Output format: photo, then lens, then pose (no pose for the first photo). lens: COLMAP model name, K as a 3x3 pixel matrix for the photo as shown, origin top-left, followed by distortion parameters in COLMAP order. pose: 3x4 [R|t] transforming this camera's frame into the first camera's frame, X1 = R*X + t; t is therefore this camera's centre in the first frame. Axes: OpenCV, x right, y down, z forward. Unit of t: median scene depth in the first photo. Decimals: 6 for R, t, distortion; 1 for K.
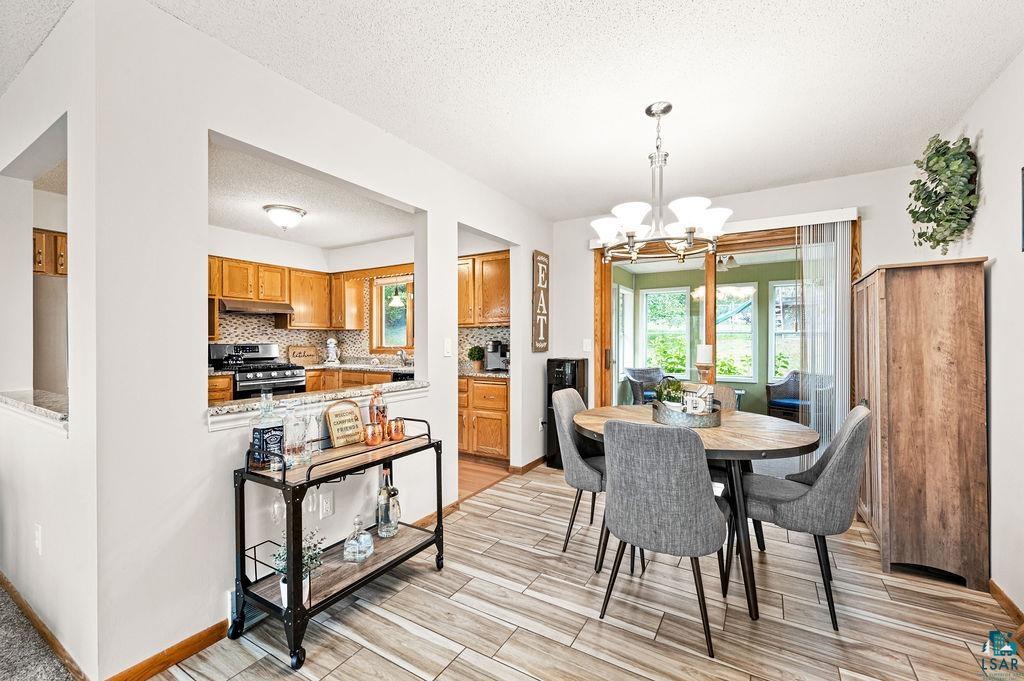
lens RADIAL K [[428.4, 0, 512.0], [0, 428.4, 340.5], [0, 0, 1]] dist [0.000585, 0.000023]
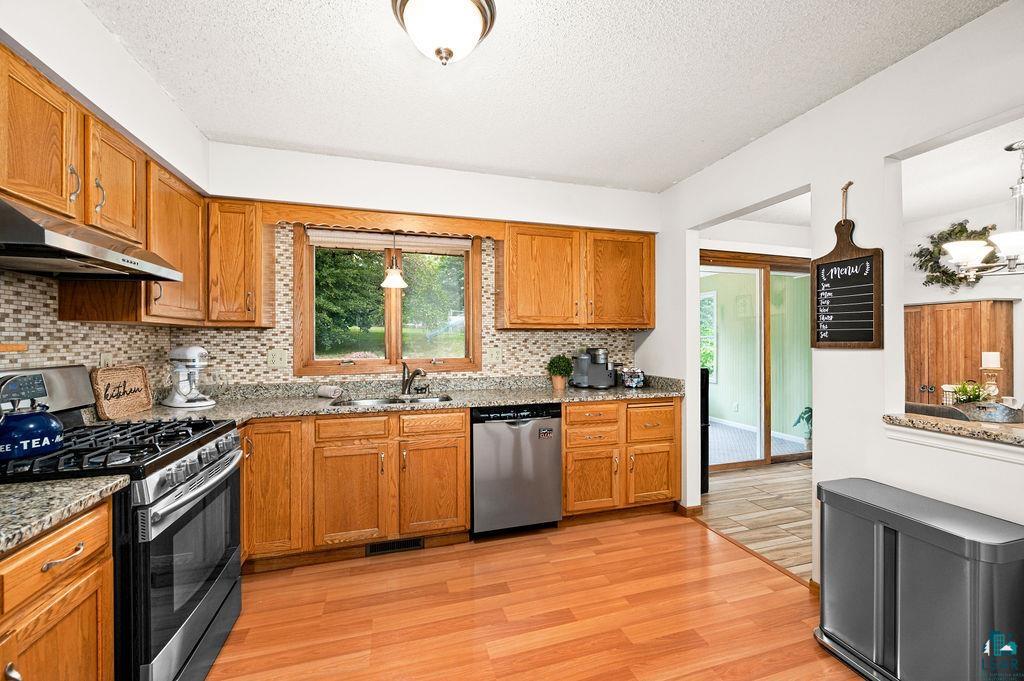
lens RADIAL K [[404.1, 0, 512.0], [0, 404.1, 340.5], [0, 0, 1]] dist [0.000227, 0.000026]
pose [[0.668617, -0.001145, 0.743606, -0.590131], [0.000914, 0.999999, 0.000718, -0.012164], [-0.743606, 0.000199, 0.668618, 0.565762]]
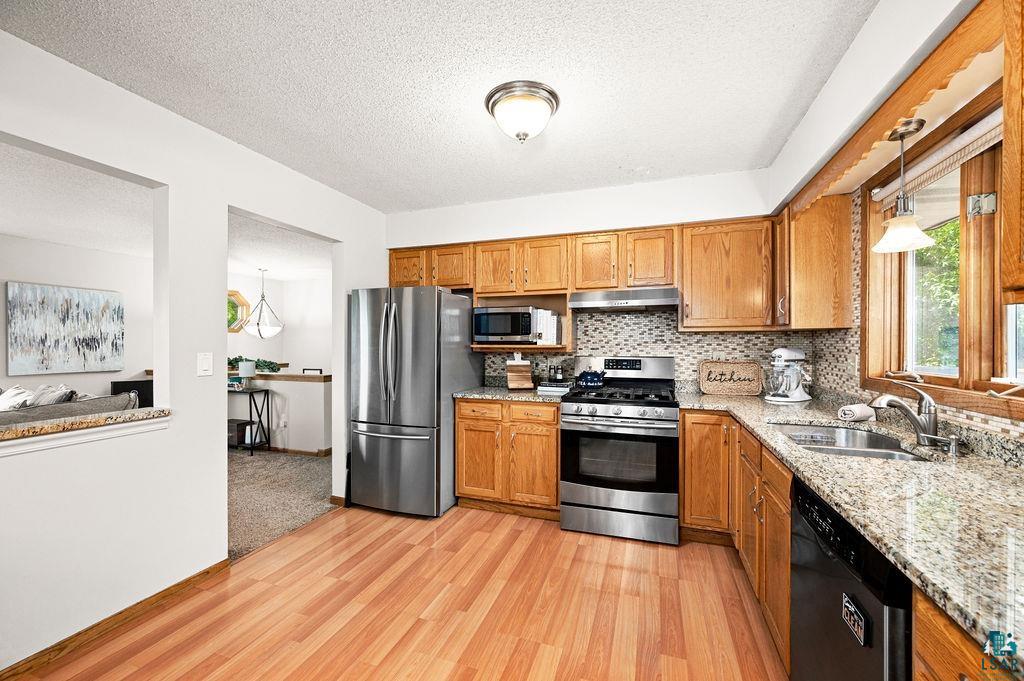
lens RADIAL K [[404.1, 0, 512.0], [0, 404.1, 340.5], [0, 0, 1]] dist [0.000227, 0.000026]
pose [[0.203791, -0.010650, -0.978957, -0.039021], [-0.000086, 0.999941, -0.010896, -0.009820], [0.979014, 0.002305, 0.203778, 0.697386]]
